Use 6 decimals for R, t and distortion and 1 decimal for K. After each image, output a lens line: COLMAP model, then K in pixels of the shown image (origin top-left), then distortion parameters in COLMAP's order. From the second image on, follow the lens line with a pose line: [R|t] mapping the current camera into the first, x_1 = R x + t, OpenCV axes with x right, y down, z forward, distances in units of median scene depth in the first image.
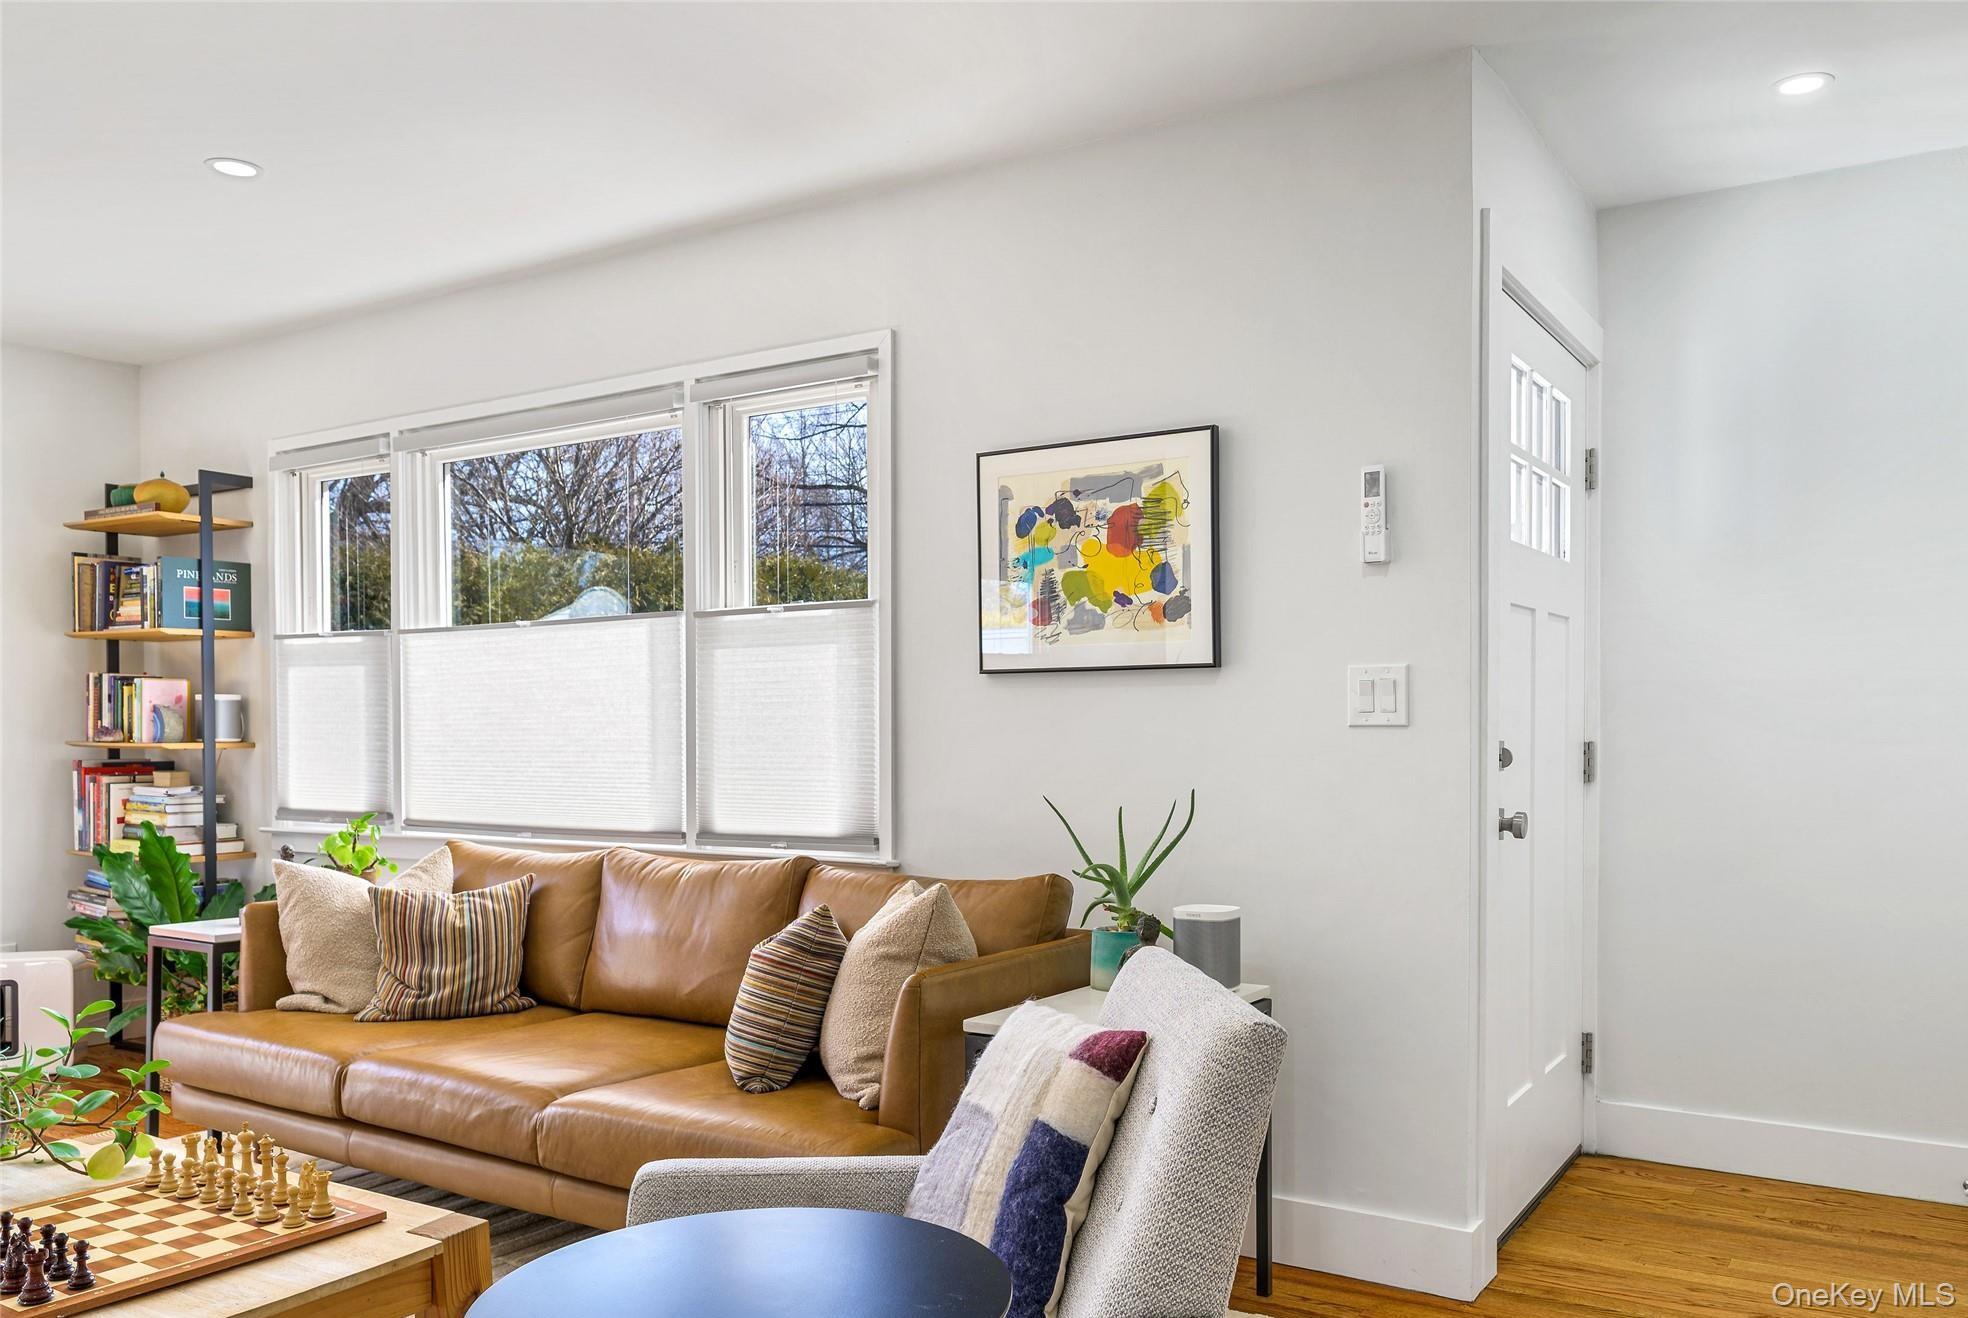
lens RADIAL K [[1318.9, 0, 985.3], [0, 1318.9, 752.6], [0, 0, 1]] dist [-0.005637, -0.001598]
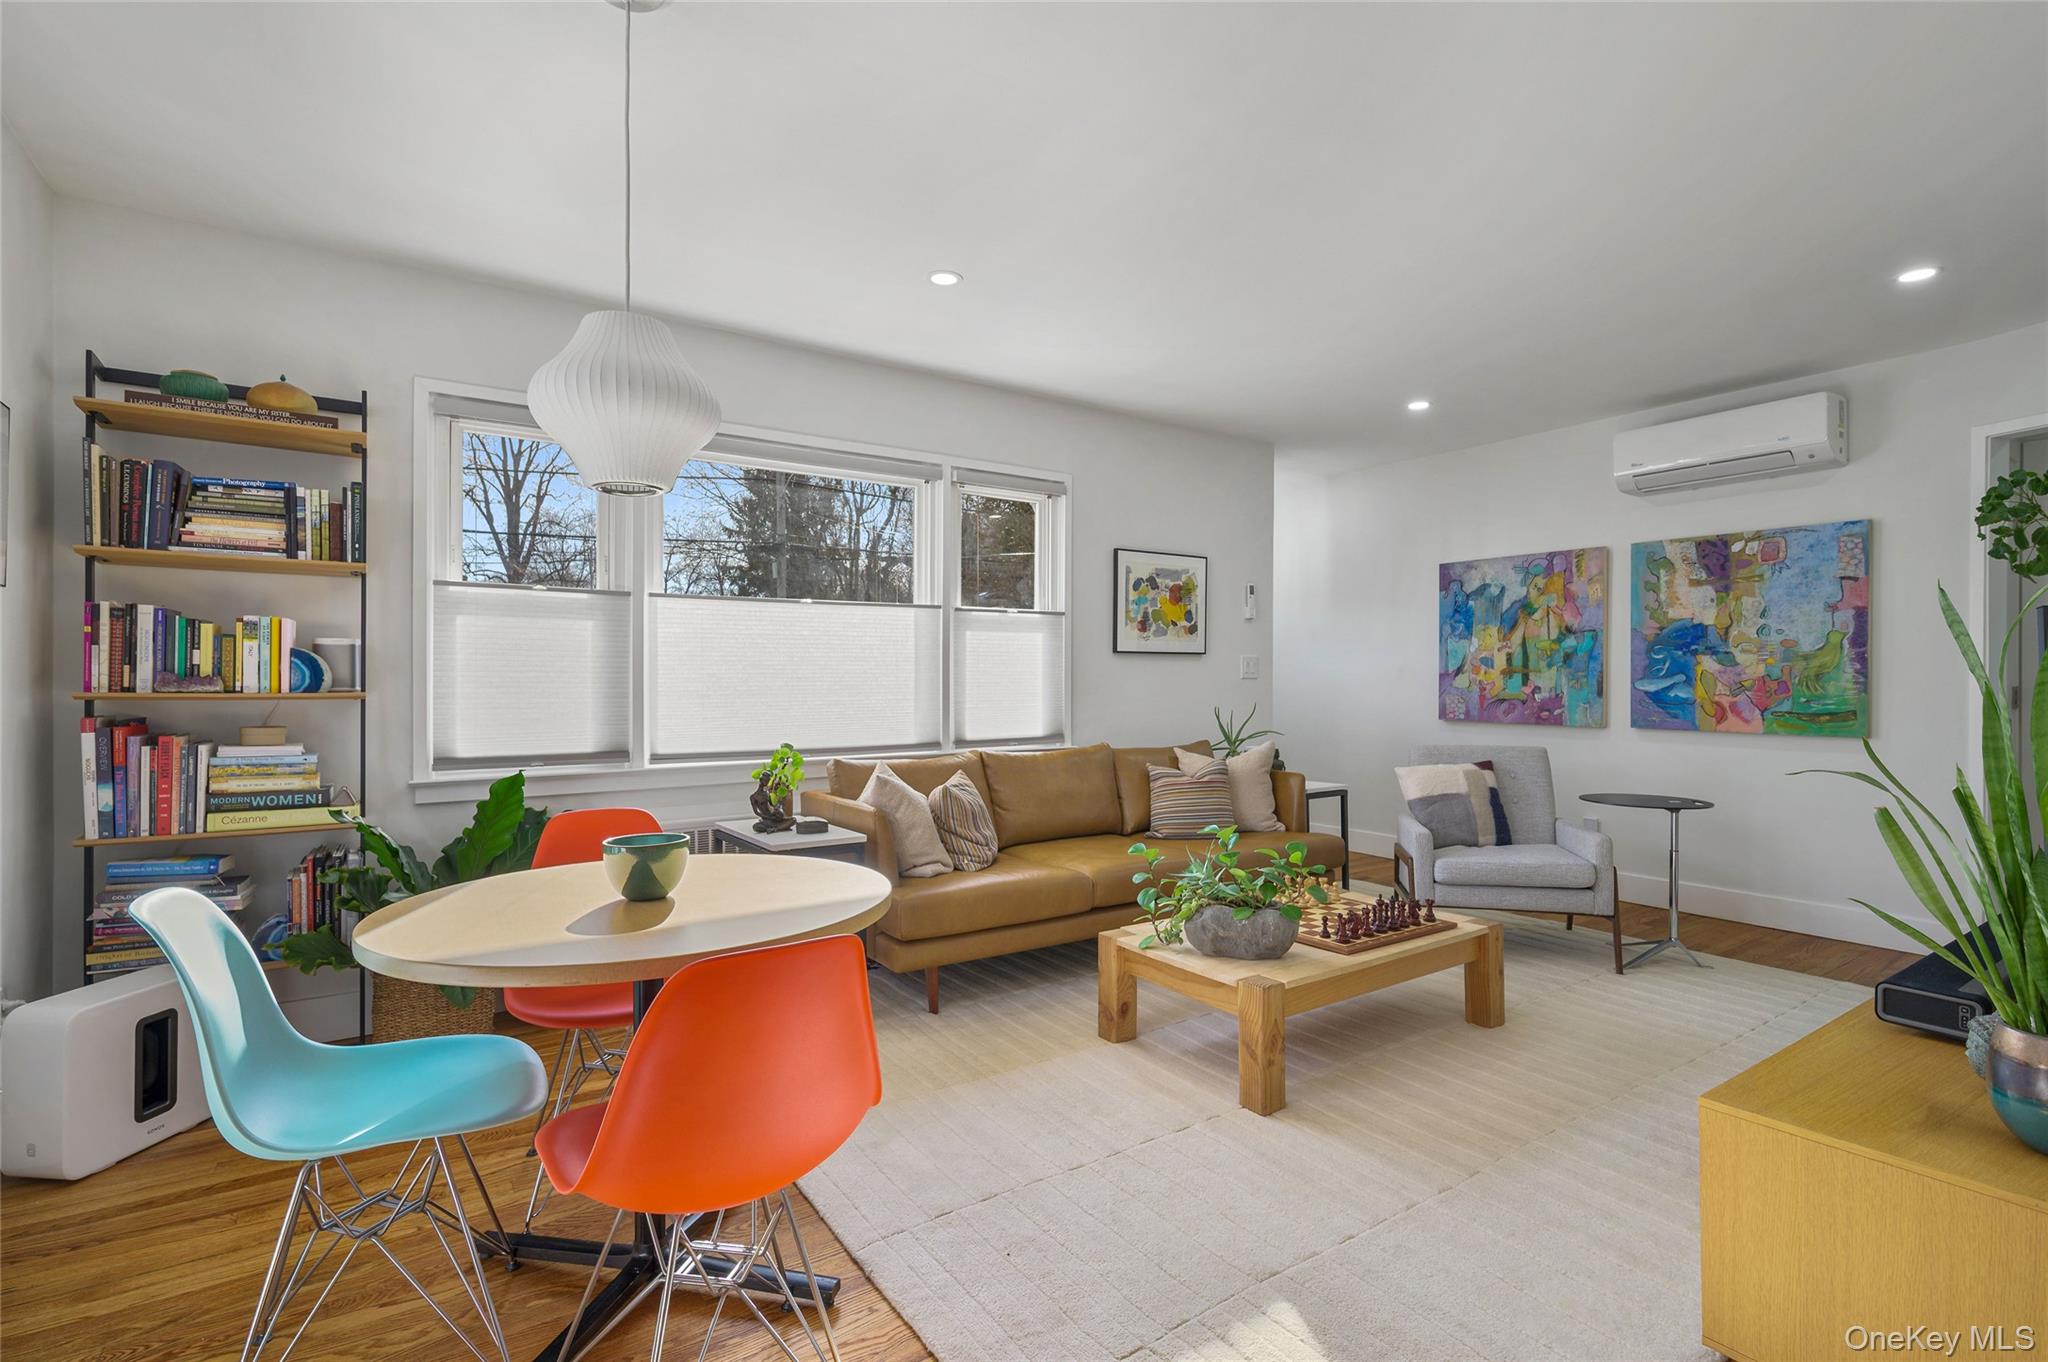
lens RADIAL K [[926.4, 0, 1024.0], [0, 926.4, 681.0], [0, 0, 1]] dist [-0.000871, -0.000175]
pose [[0.466288, 0.000332, 0.884633, -1.431860], [0.014625, 0.999860, -0.008083, -0.004986], [-0.884512, 0.016707, 0.466218, 0.459045]]
